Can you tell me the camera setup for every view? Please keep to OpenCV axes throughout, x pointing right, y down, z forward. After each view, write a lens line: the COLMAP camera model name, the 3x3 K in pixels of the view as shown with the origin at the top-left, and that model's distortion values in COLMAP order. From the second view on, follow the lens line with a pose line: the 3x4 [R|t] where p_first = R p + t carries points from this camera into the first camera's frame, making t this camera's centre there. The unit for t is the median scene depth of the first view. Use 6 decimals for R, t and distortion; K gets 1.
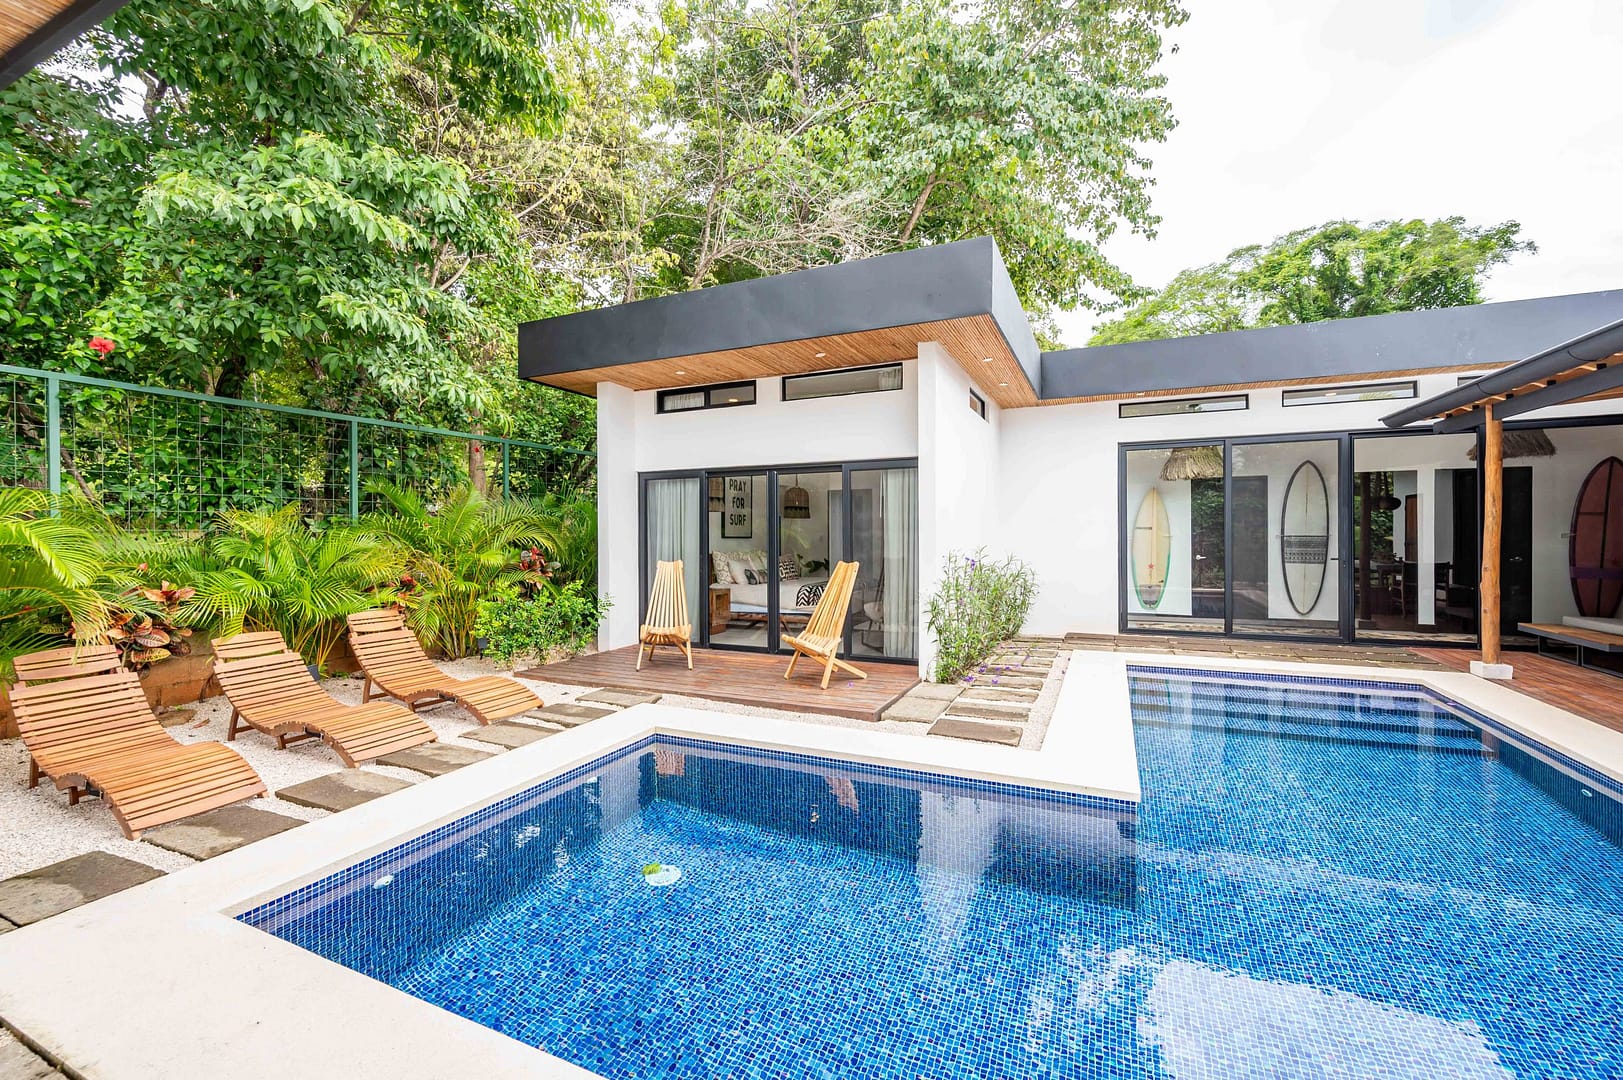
lens RADIAL K [[667.6, 0, 805.6], [0, 667.6, 540.4], [0, 0, 1]] dist [-0.001053, -0.001410]
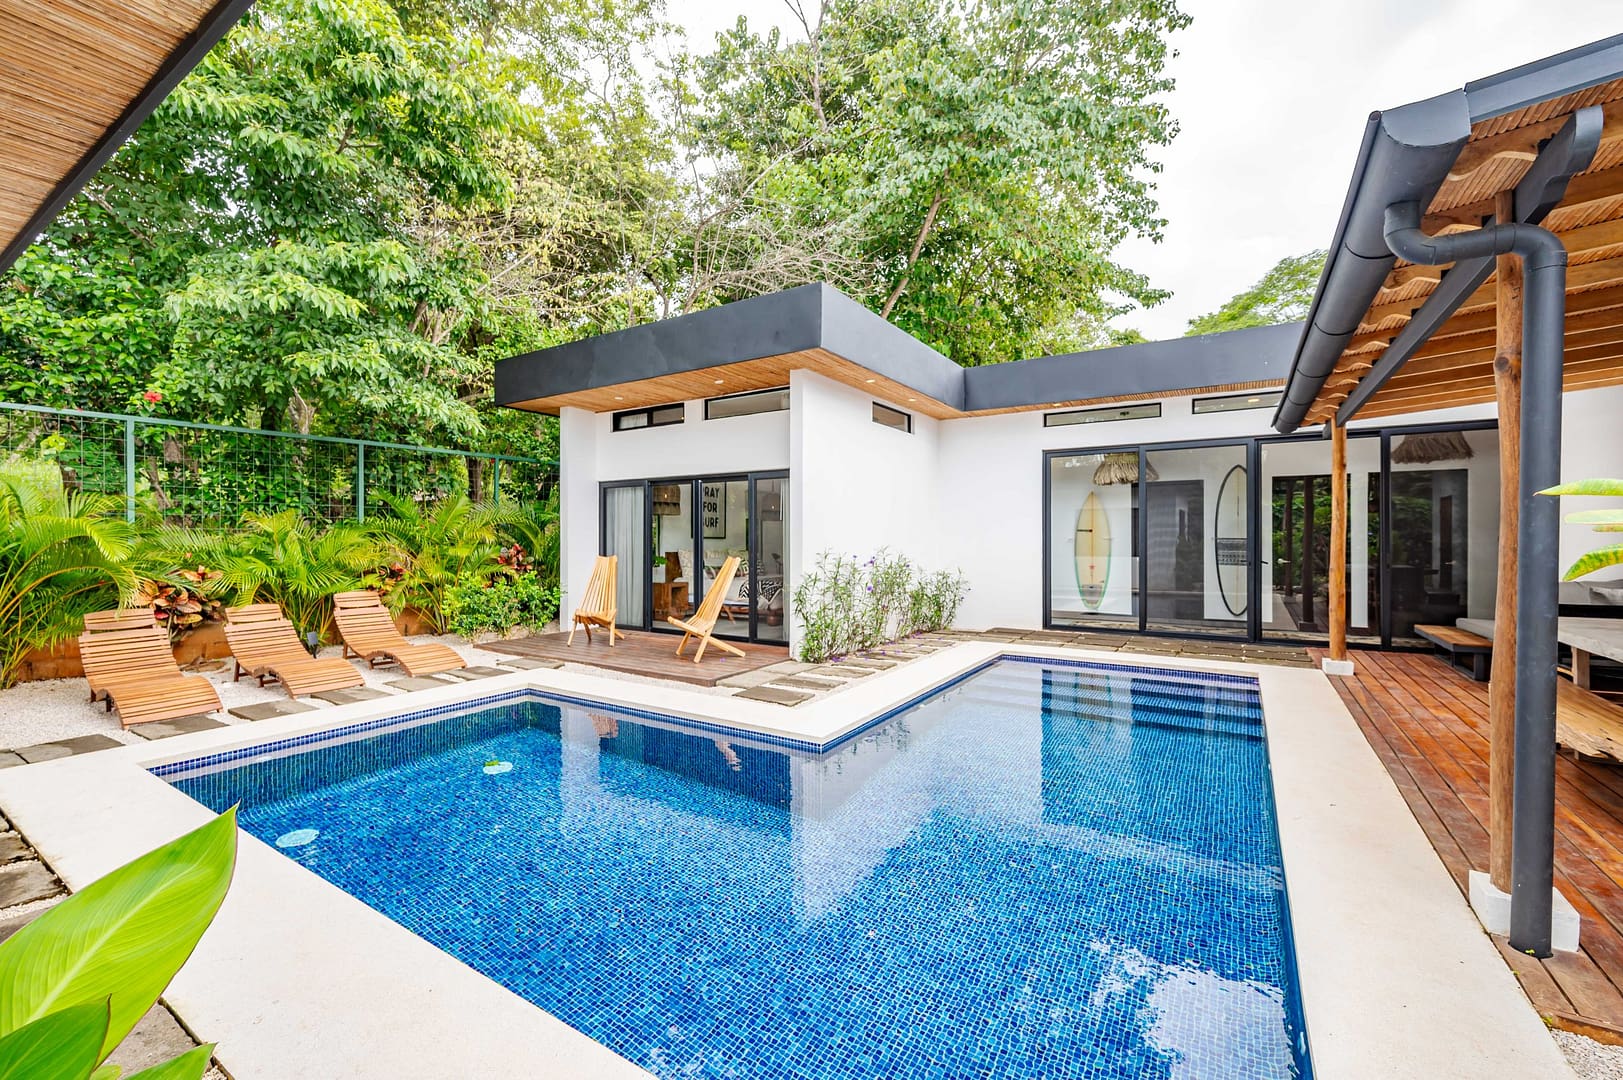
lens RADIAL K [[667.6, 0, 817.7], [0, 667.6, 537.1], [0, 0, 1]] dist [-0.001053, -0.001410]
pose [[0.990817, 0.004091, -0.135150, 0.322774], [-0.005237, 0.999953, -0.008128, 0.004064], [0.135110, 0.008761, 0.990792, -0.127050]]
